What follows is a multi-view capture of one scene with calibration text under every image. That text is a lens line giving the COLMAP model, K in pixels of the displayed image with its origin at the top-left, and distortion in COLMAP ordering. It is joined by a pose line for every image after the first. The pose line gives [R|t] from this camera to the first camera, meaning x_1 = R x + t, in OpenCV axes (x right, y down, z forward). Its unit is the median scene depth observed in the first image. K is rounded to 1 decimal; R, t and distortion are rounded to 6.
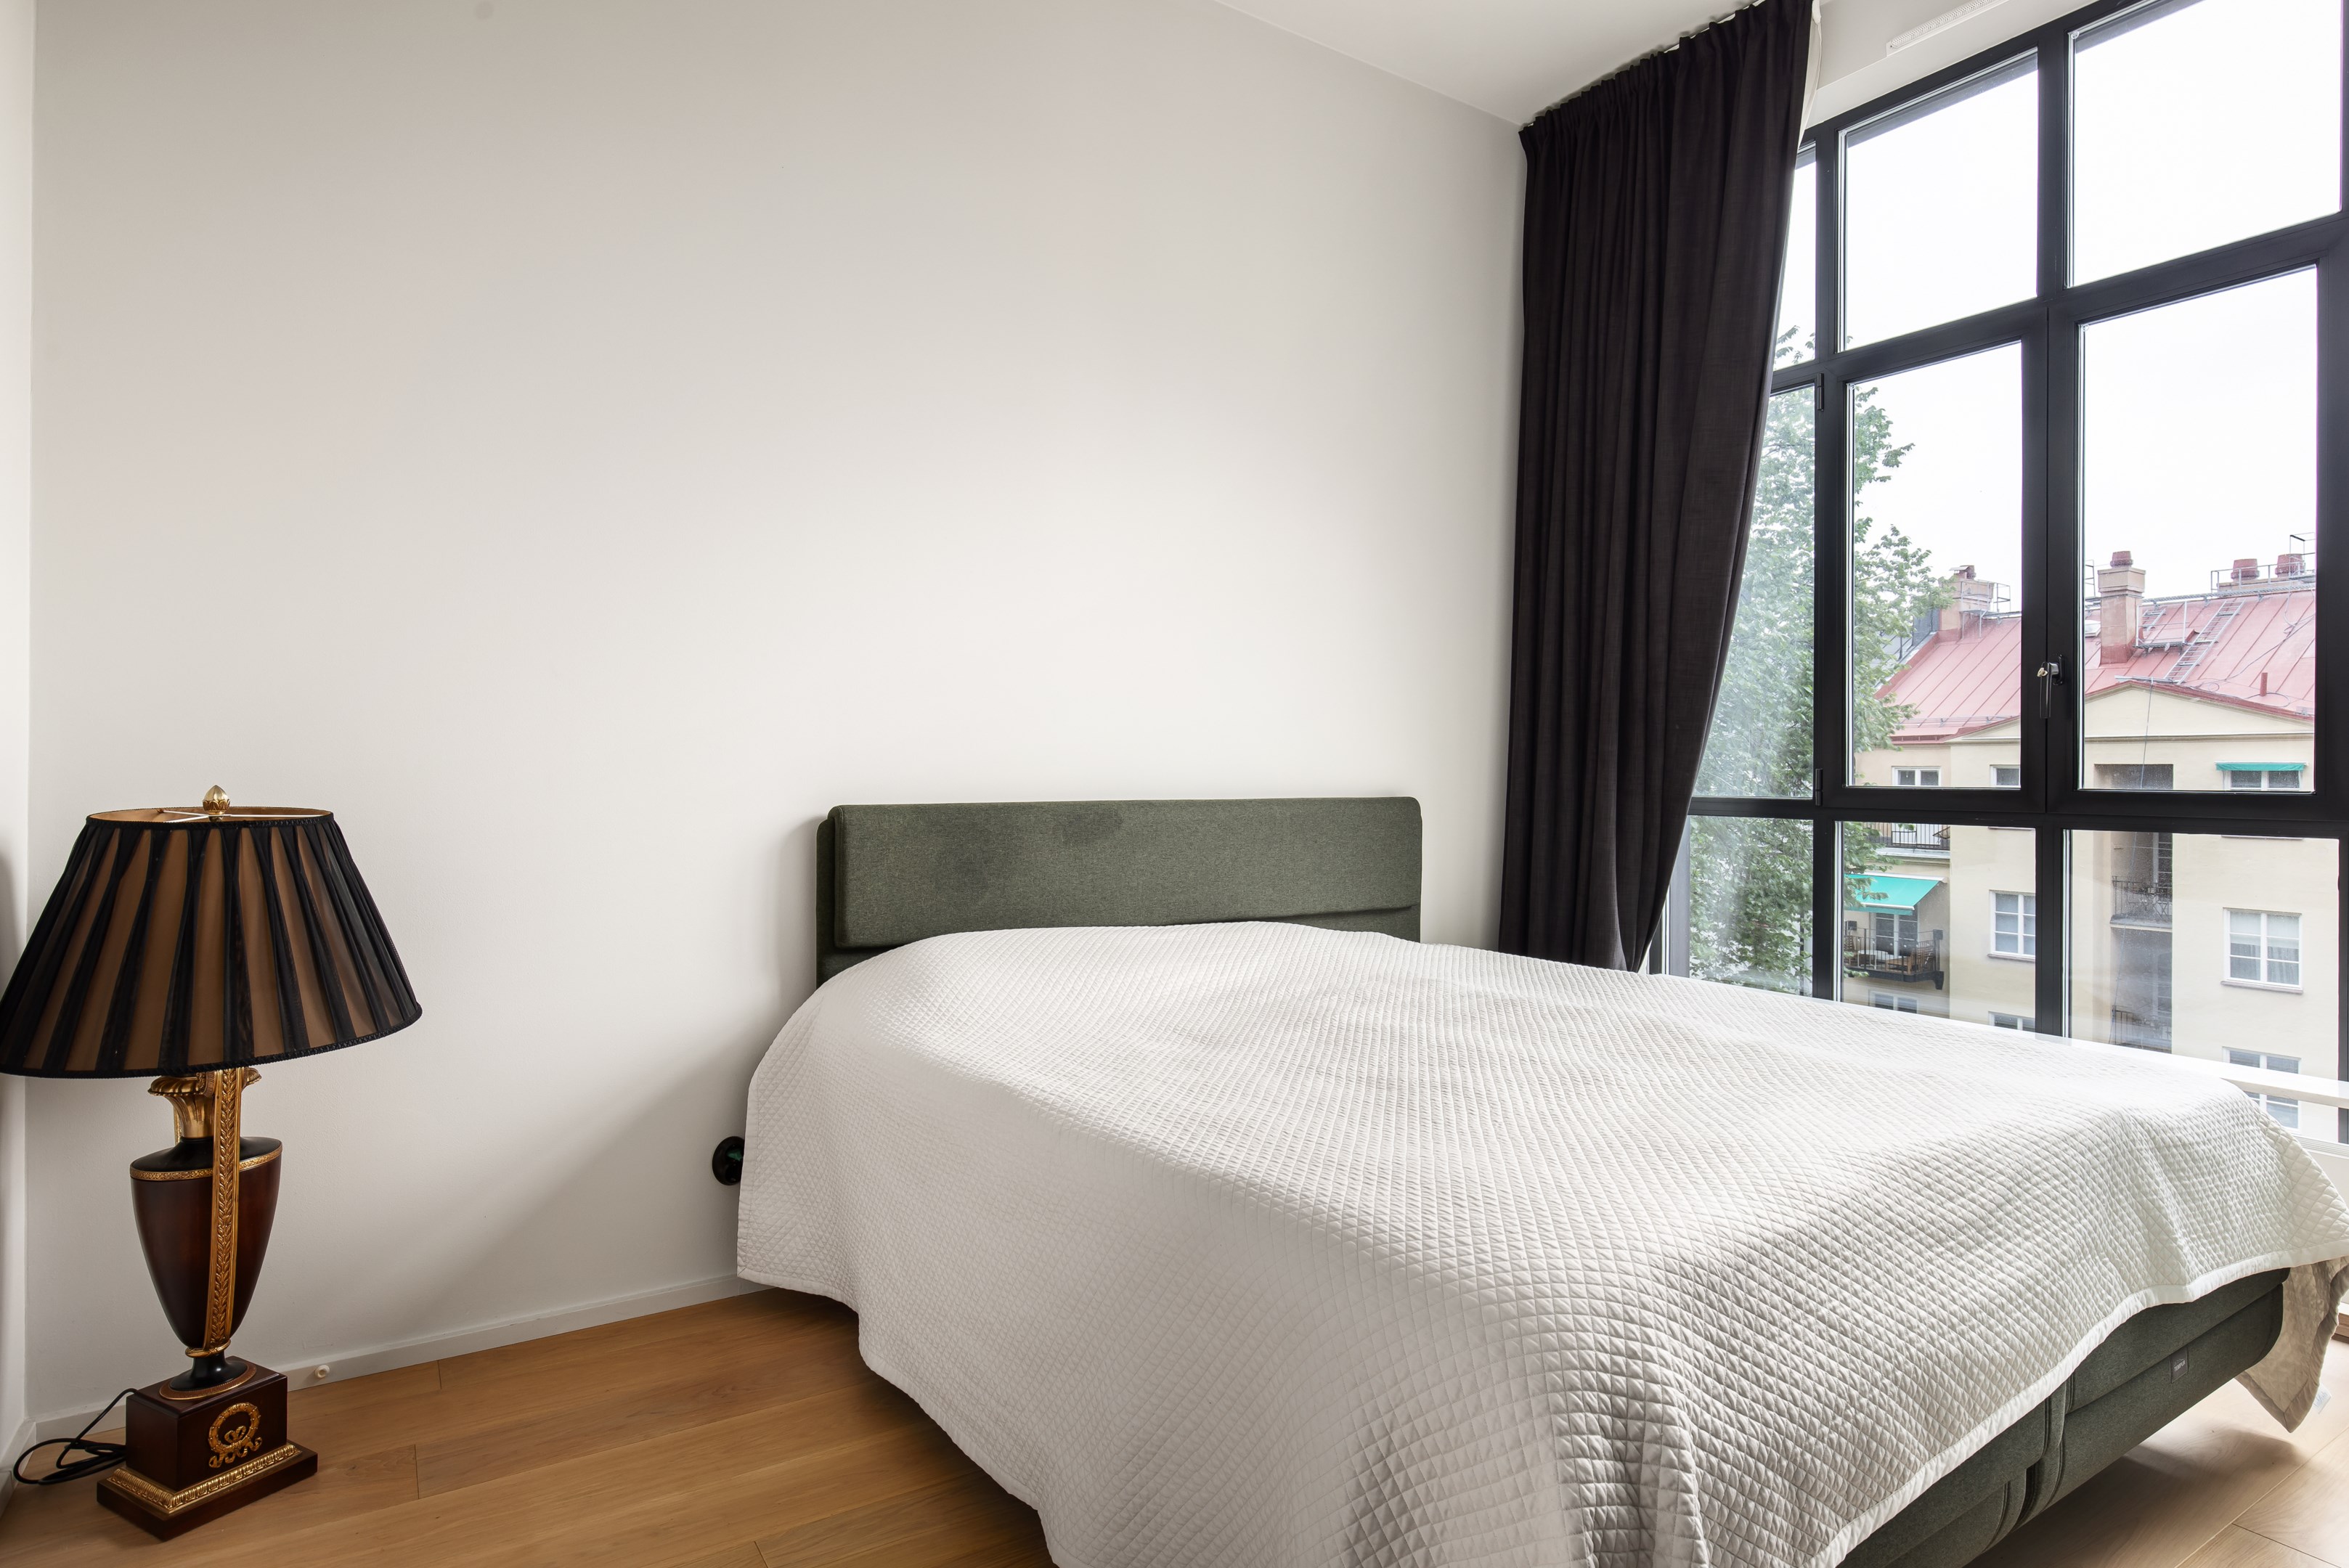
lens RADIAL K [[1370.7, 0, 1174.5], [0, 1370.7, 784.0], [0, 0, 1]] dist [0.036820, -0.000671]
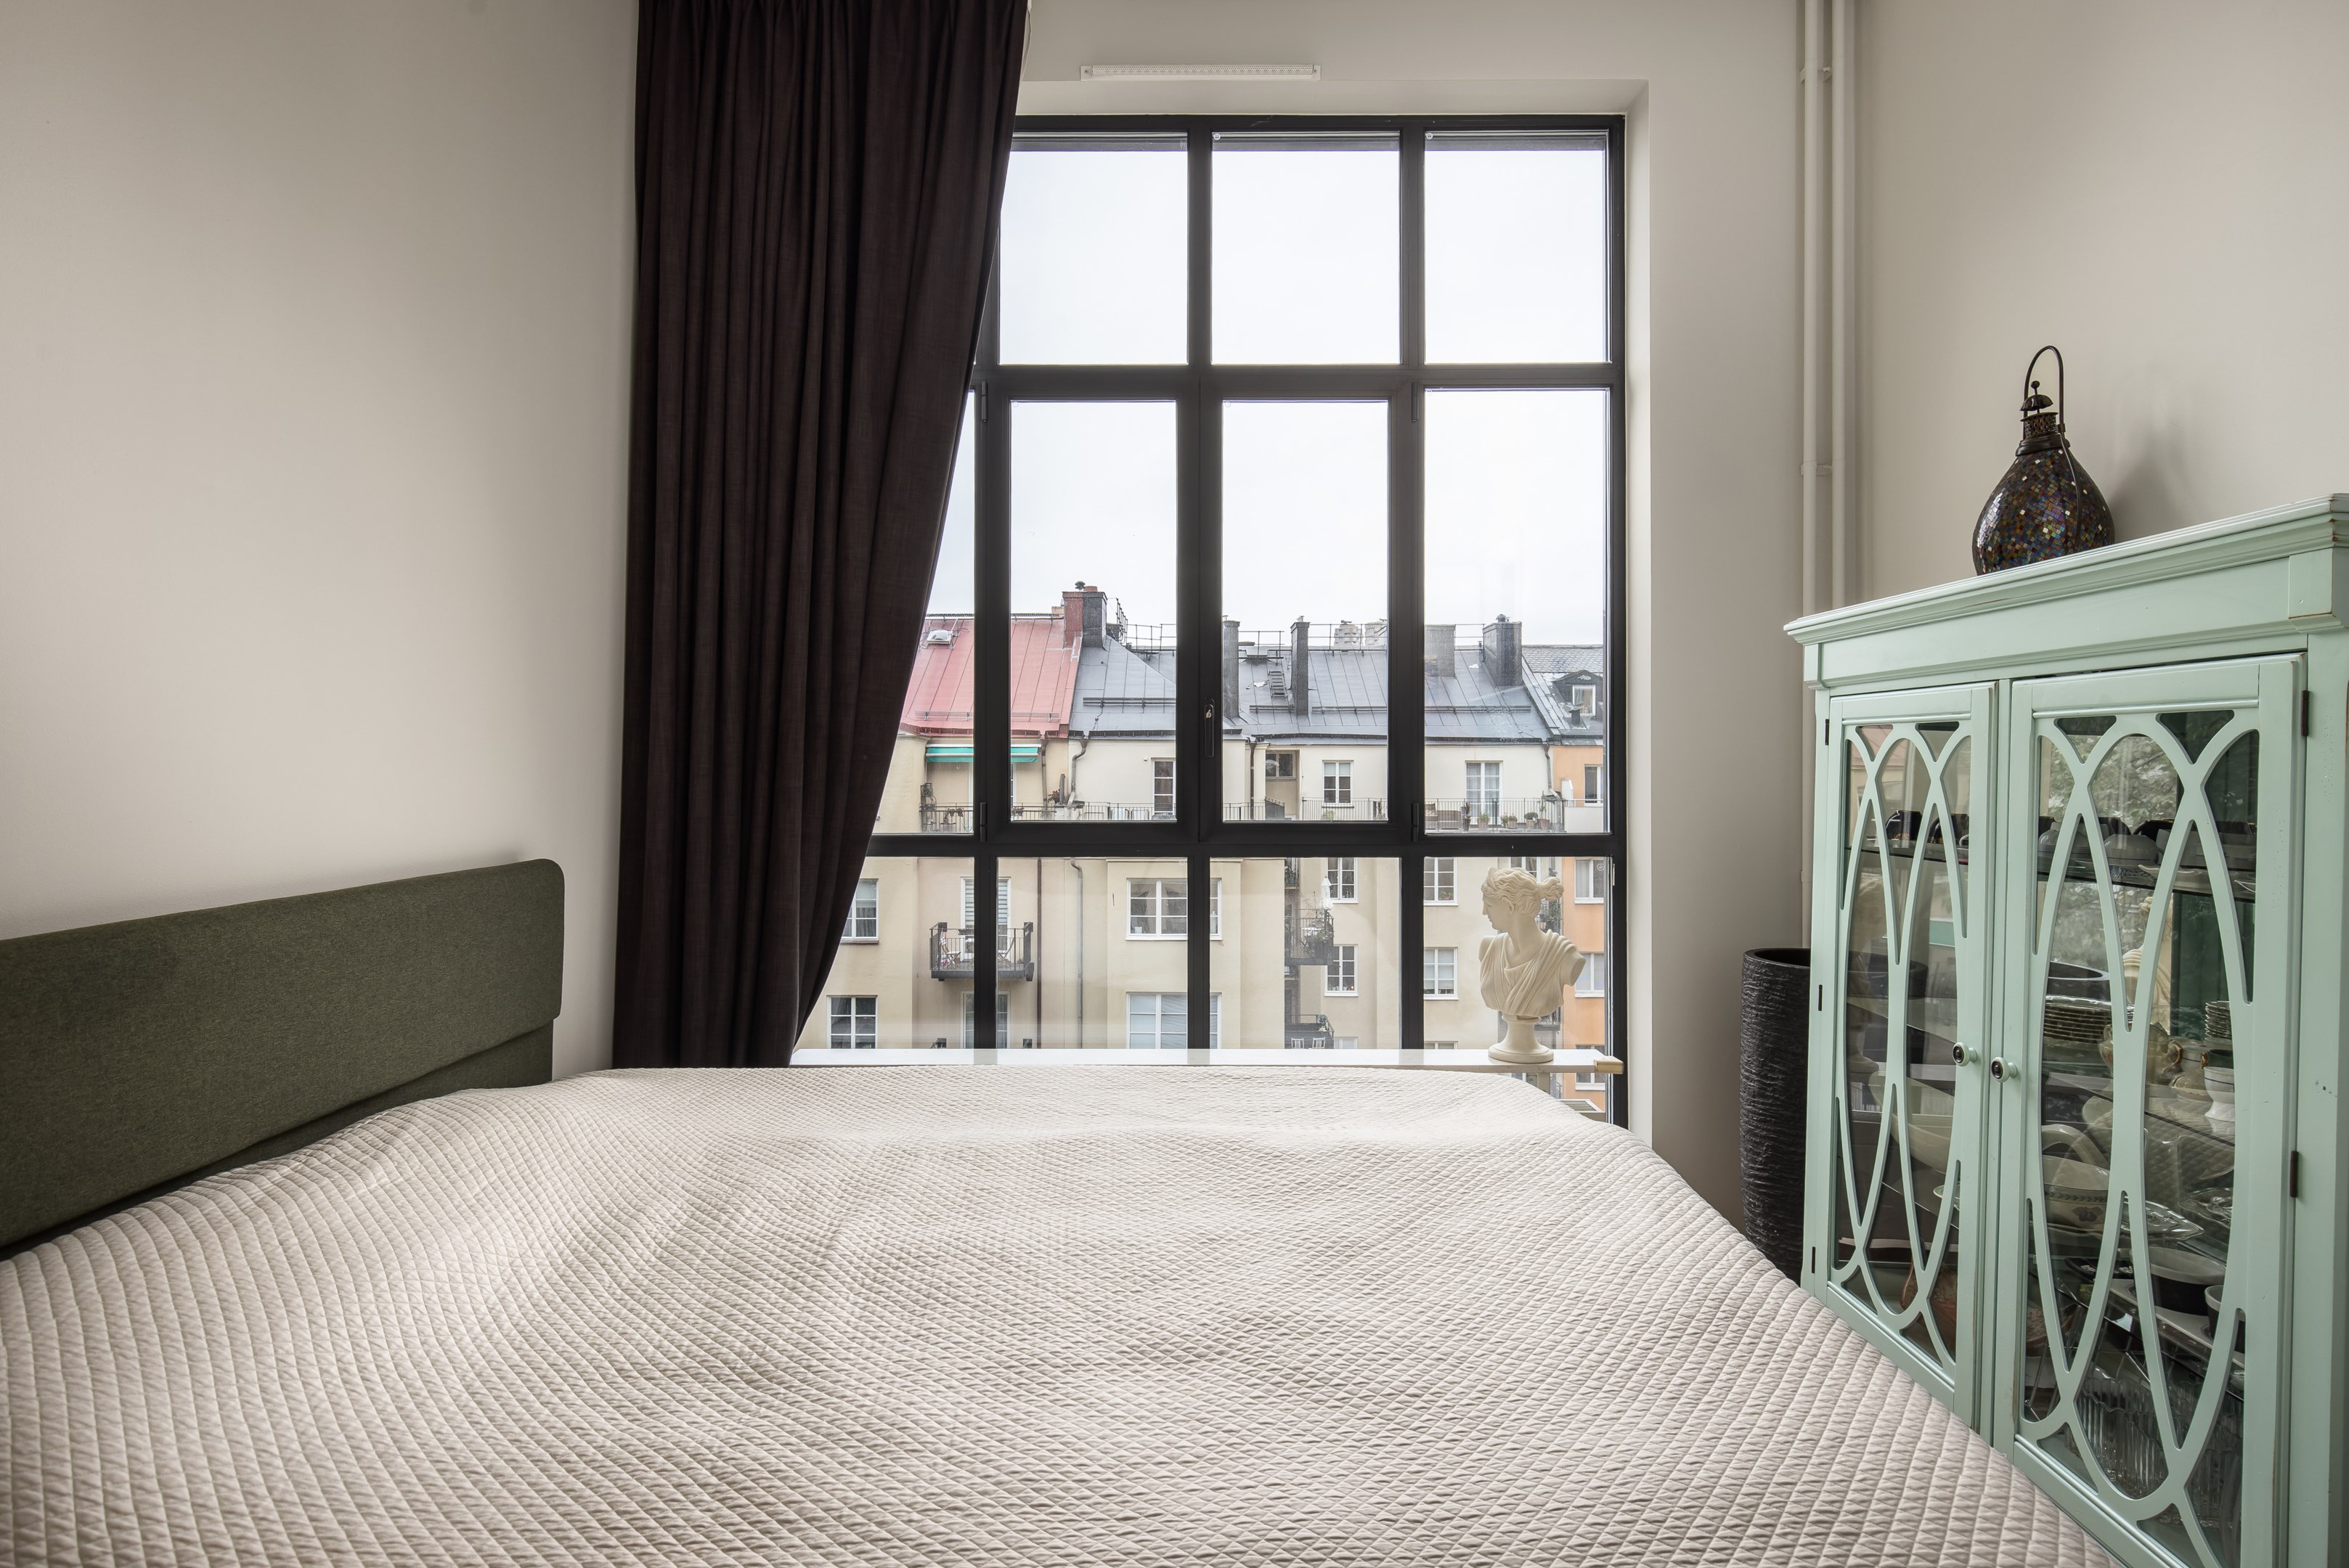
lens RADIAL K [[1370.7, 0, 1174.5], [0, 1370.7, 784.0], [0, 0, 1]] dist [0.036820, -0.000671]
pose [[0.536689, 0.001377, 0.843779, -0.251815], [0.022654, 0.999615, -0.016041, -0.007484], [-0.843476, 0.027724, 0.536451, 0.399566]]
